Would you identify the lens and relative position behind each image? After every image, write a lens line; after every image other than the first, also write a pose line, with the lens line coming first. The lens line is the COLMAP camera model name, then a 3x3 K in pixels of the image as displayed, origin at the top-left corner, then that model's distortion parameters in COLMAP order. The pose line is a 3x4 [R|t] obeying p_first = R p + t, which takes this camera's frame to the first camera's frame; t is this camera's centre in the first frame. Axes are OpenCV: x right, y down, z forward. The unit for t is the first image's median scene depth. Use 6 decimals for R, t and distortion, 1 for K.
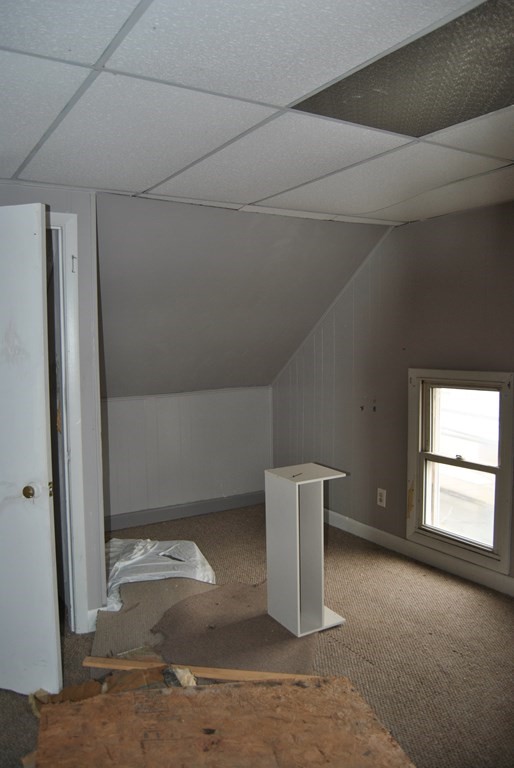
lens RADIAL K [[595.9, 0, 252.6], [0, 595.9, 384.5], [0, 0, 1]] dist [-0.090151, 0.039551]
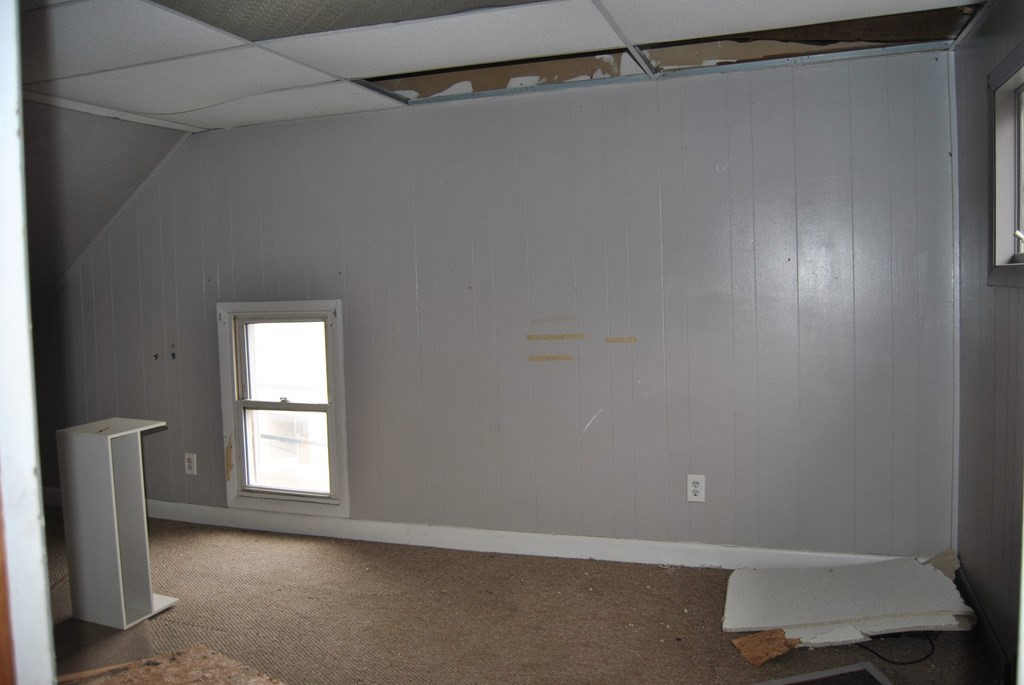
lens RADIAL K [[794.6, 0, 517.0], [0, 794.6, 335.2], [0, 0, 1]] dist [-0.090151, 0.039551]
pose [[0.771099, -0.049376, 0.634798, -0.136941], [0.062095, 0.998068, 0.002204, 0.050187], [-0.633681, 0.037718, 0.772675, -0.151226]]
